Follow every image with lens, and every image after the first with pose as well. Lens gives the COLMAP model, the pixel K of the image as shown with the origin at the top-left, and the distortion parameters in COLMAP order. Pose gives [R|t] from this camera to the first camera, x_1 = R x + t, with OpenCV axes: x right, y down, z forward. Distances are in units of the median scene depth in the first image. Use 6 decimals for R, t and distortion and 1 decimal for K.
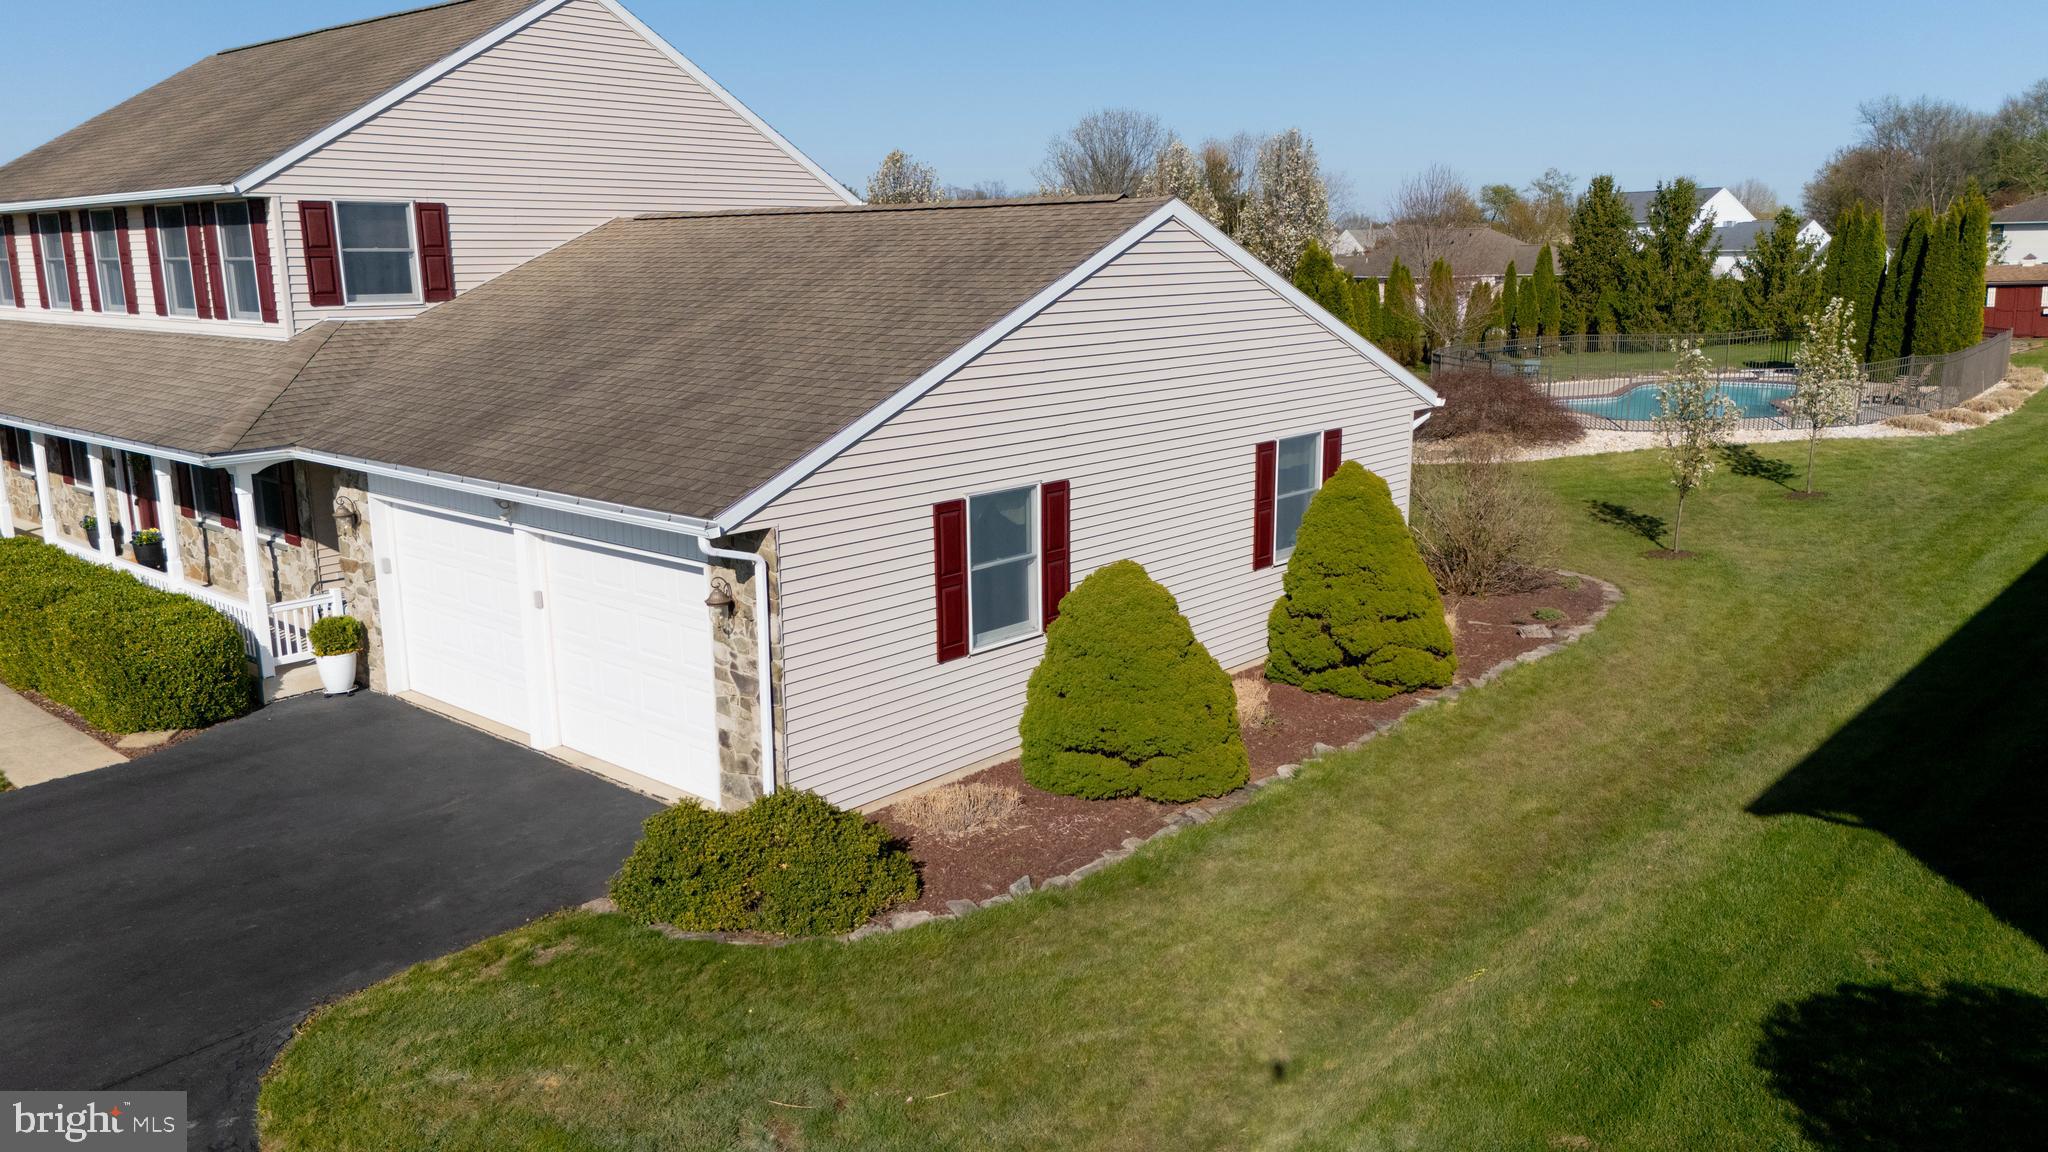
lens RADIAL K [[1516.1, 0, 1016.0], [0, 1516.1, 570.3], [0, 0, 1]] dist [0.055614, -0.044093]
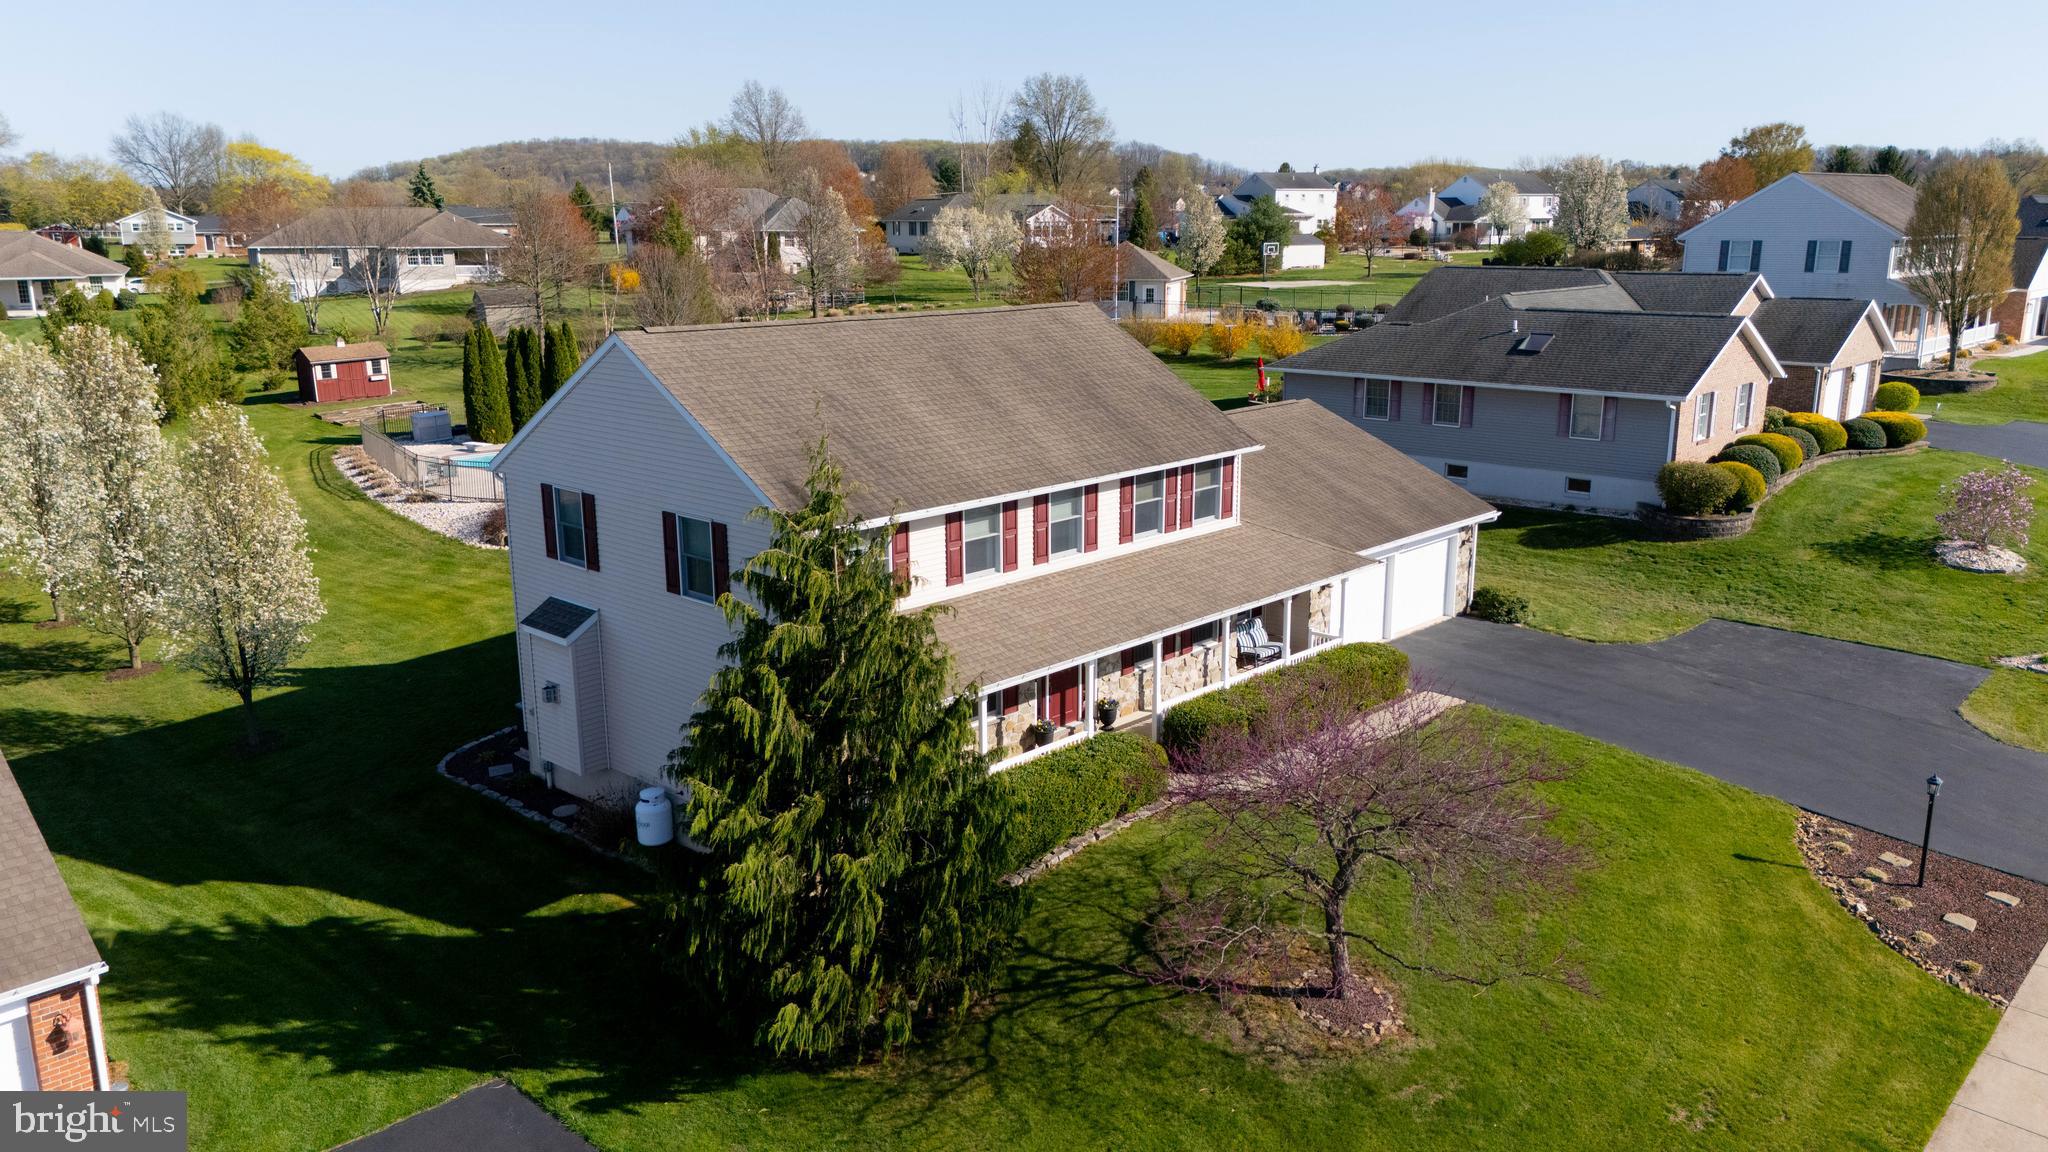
lens RADIAL K [[1516.1, 0, 1016.3], [0, 1516.1, 572.7], [0, 0, 1]] dist [0.055614, -0.044093]
pose [[0.026126, -0.217295, 0.975756, -2.588063], [0.209524, 0.955599, 0.207196, -0.599734], [-0.977454, 0.199031, 0.070495, 1.317762]]
